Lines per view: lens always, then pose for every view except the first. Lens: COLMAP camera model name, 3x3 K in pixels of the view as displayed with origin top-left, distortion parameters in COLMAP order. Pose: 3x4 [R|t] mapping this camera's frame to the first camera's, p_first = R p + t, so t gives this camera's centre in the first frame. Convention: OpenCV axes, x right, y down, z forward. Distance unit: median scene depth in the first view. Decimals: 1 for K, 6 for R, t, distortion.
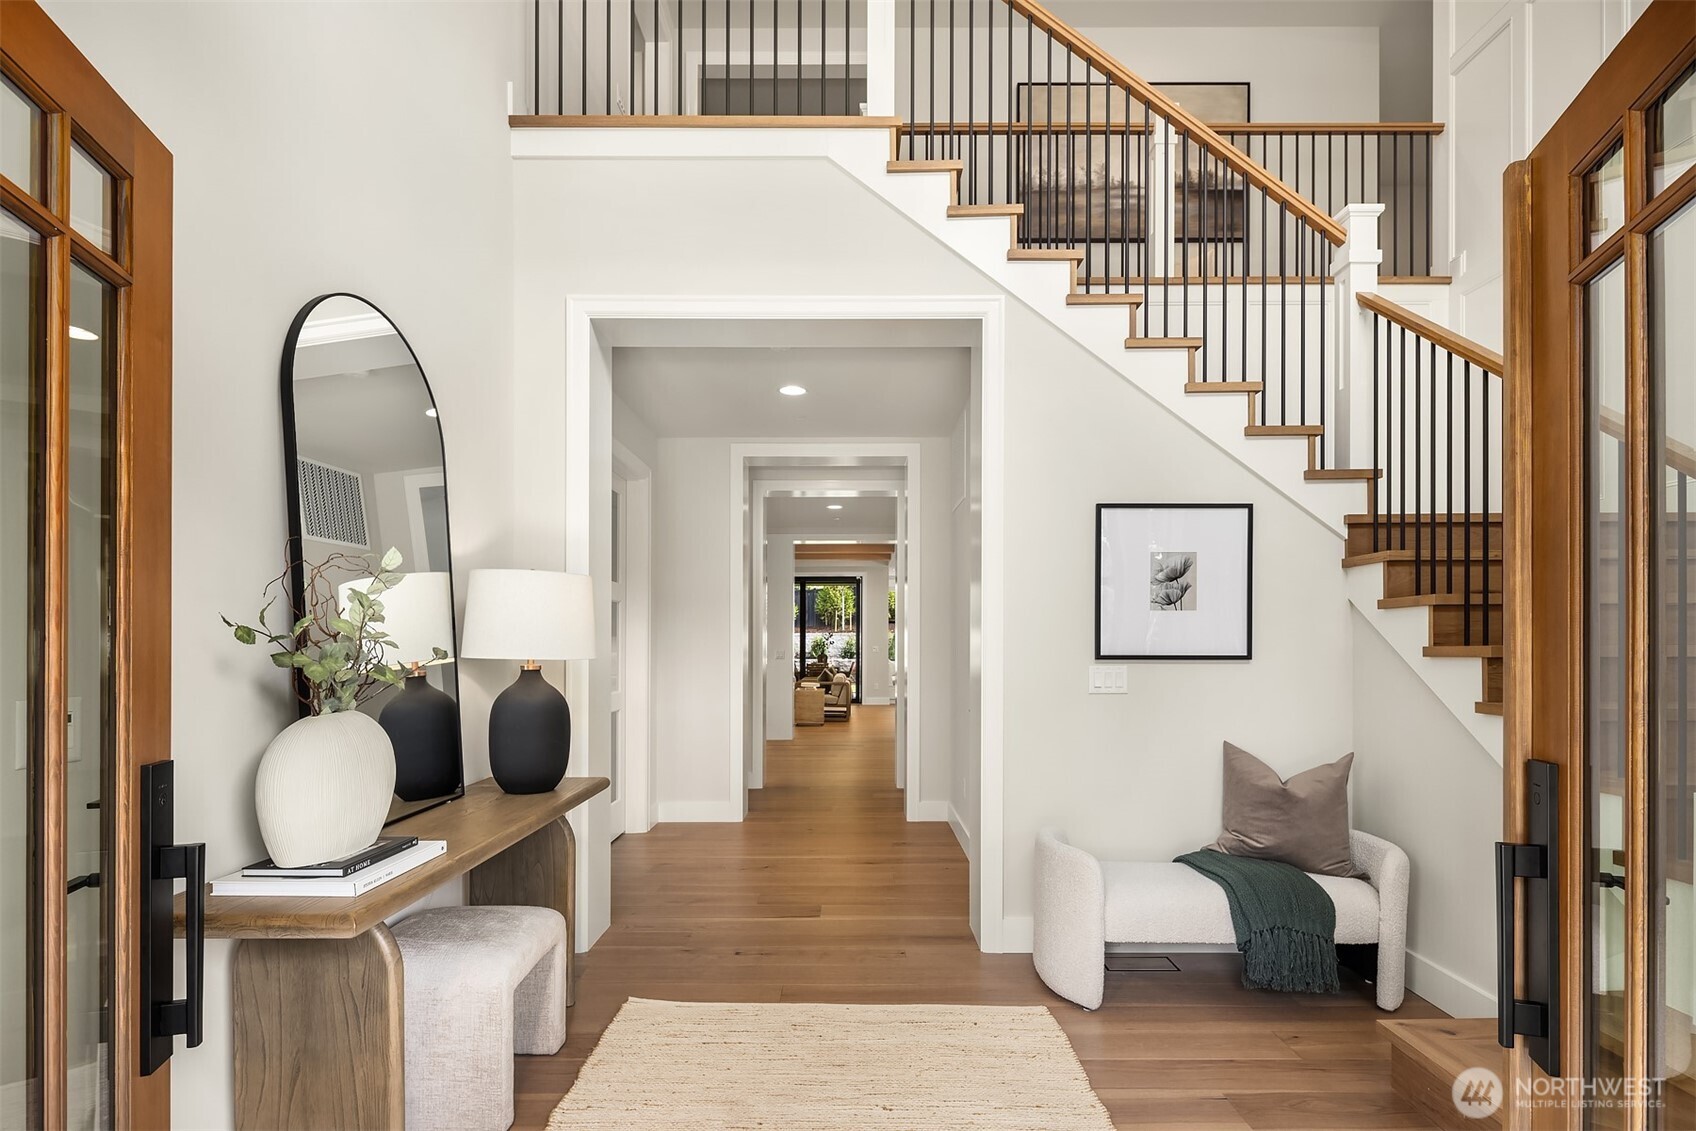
lens RADIAL K [[824.5, 0, 841.4], [0, 824.5, 646.1], [0, 0, 1]] dist [0.001631, -0.001790]
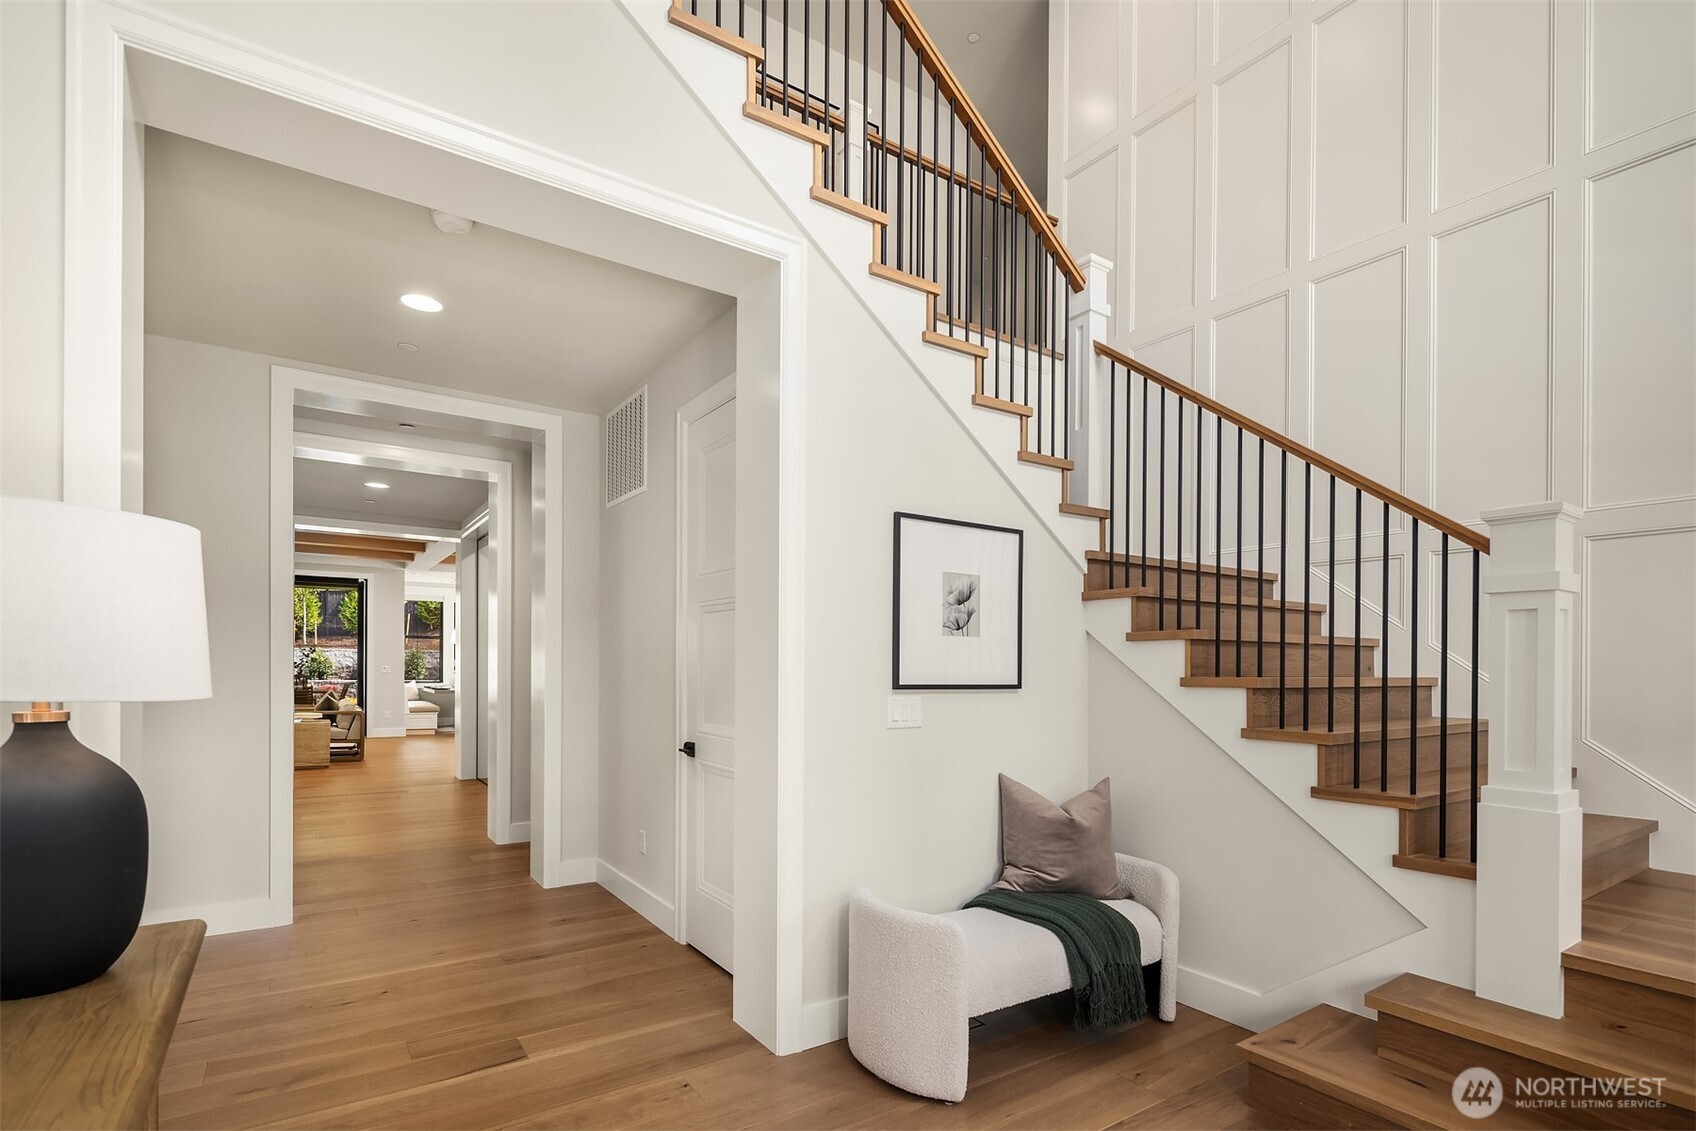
lens RADIAL K [[824.5, 0, 863.8], [0, 824.5, 679.4], [0, 0, 1]] dist [0.001631, -0.001790]
pose [[0.818416, 0.001886, 0.574624, -0.221333], [-0.010718, 0.999871, 0.011983, -0.004769], [-0.574527, -0.015966, 0.818330, 0.302376]]
